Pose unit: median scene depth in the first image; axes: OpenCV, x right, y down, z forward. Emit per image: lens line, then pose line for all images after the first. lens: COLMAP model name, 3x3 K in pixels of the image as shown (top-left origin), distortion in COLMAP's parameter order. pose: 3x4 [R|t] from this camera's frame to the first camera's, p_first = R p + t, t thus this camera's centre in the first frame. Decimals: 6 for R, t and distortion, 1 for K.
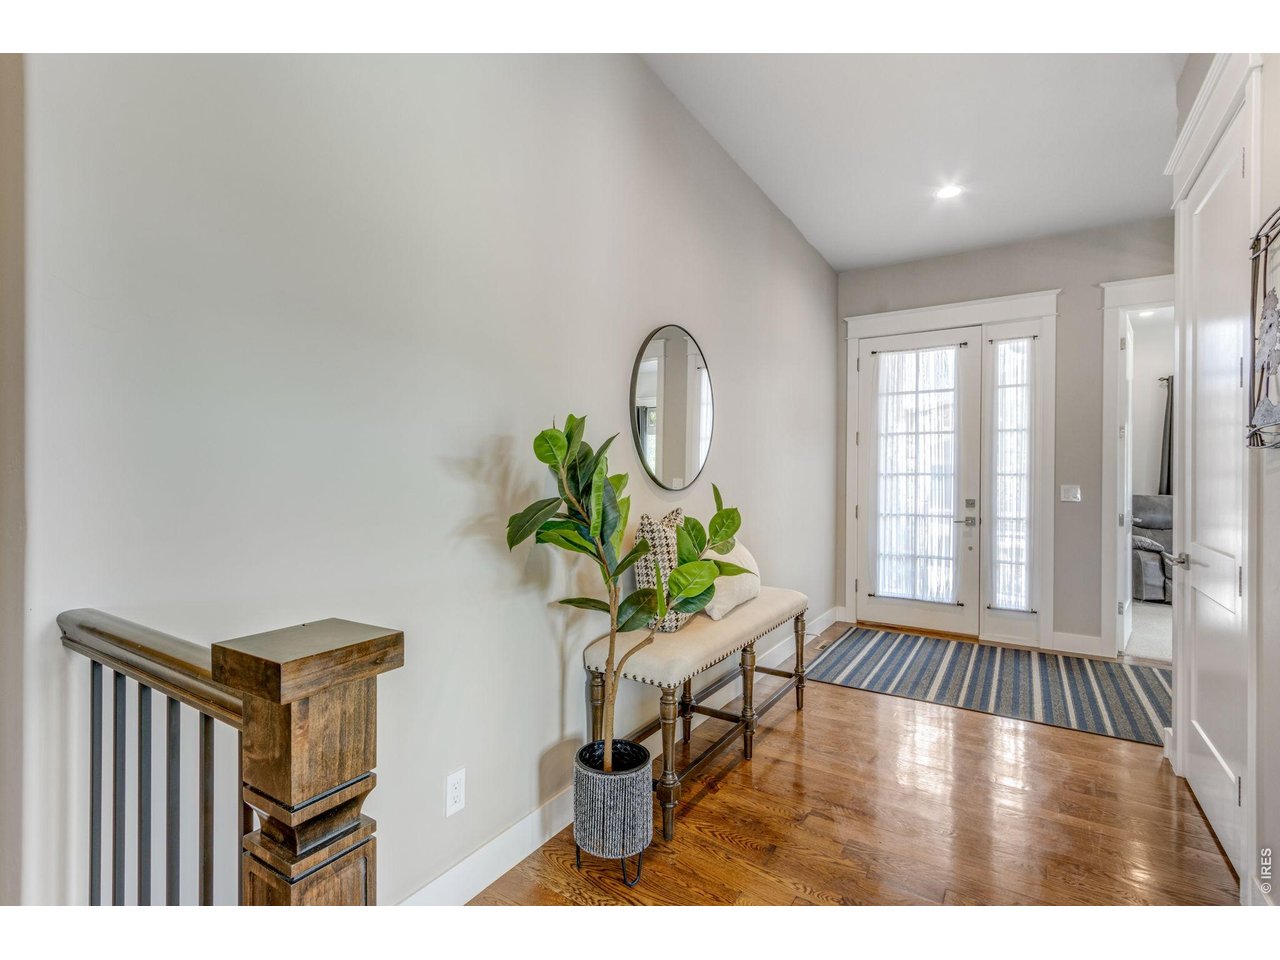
lens RADIAL K [[586.3, 0, 640.0], [0, 586.3, 480.0], [0, 0, 1]] dist [-0.003203, -0.000867]
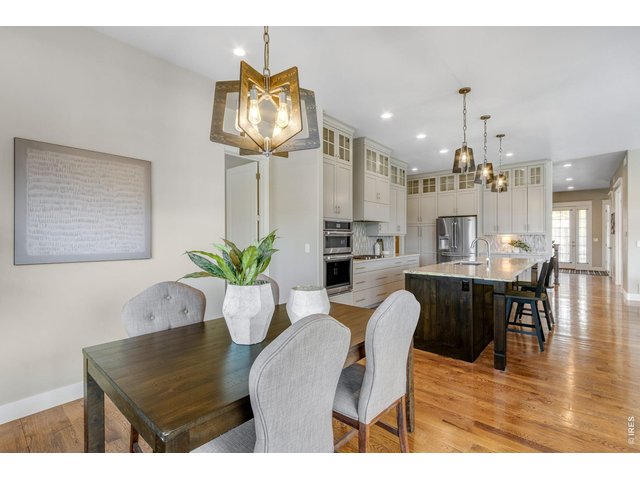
lens RADIAL K [[293.1, 0, 320.0], [0, 293.1, 240.0], [0, 0, 1]] dist [-0.003203, -0.000867]
pose [[0.986910, -0.009480, -0.160993, -1.186691], [0.009437, 0.999955, -0.001032, 0.003849], [0.160995, -0.000501, 0.986955, -1.840833]]
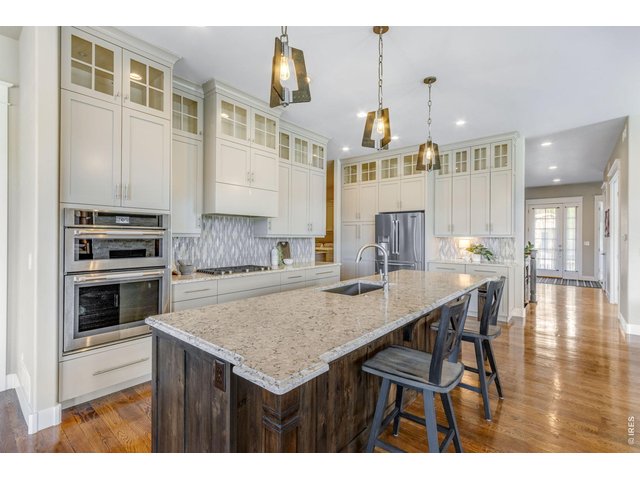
lens RADIAL K [[298.0, 0, 320.0], [0, 298.0, 240.0], [0, 0, 1]] dist [0.001854, 0.000264]
pose [[0.989986, -0.003591, -0.141118, -0.845405], [0.003281, 0.999992, -0.002430, -0.004154], [0.141126, 0.001943, 0.989990, -1.373055]]
